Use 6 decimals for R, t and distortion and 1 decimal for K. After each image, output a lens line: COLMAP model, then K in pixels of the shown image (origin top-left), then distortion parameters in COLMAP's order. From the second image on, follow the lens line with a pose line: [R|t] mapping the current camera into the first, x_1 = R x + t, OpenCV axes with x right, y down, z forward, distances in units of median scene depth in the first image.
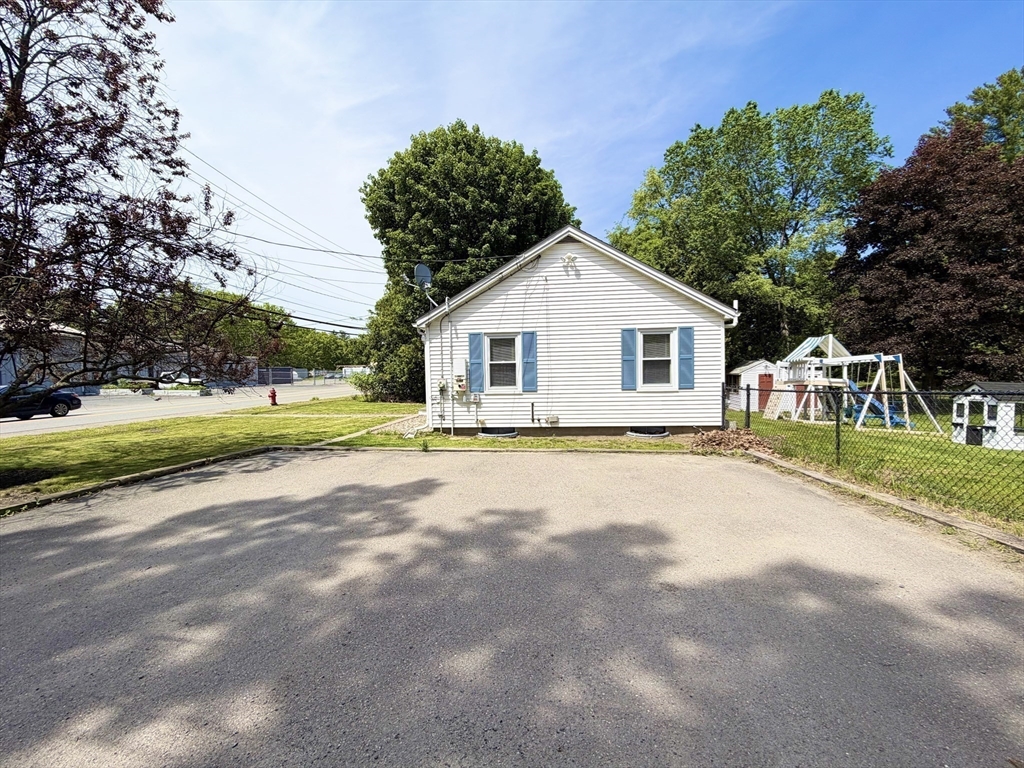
lens RADIAL K [[408.5, 0, 512.0], [0, 408.5, 384.0], [0, 0, 1]] dist [-0.000473, 0.000088]
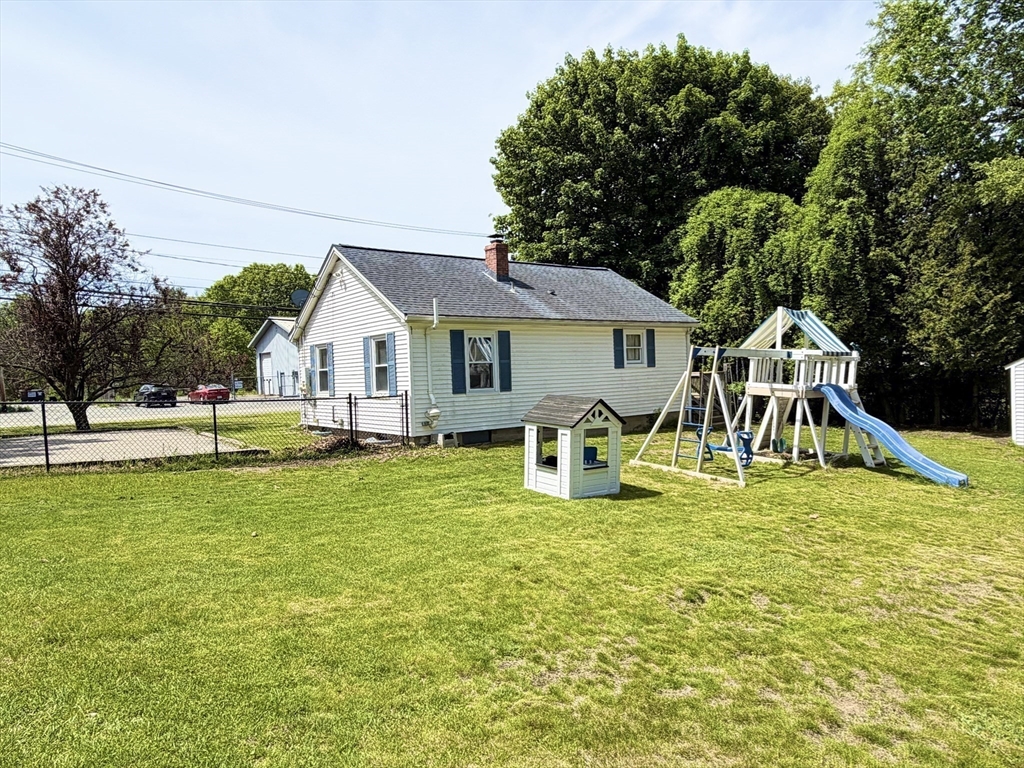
lens RADIAL K [[640.7, 0, 512.0], [0, 640.7, 384.0], [0, 0, 1]] dist [-0.001785, -0.000167]
pose [[0.670220, 0.006605, -0.742133, 1.673546], [-0.002075, 0.999973, 0.007026, -0.027561], [0.742159, -0.003169, 0.670216, 0.188333]]
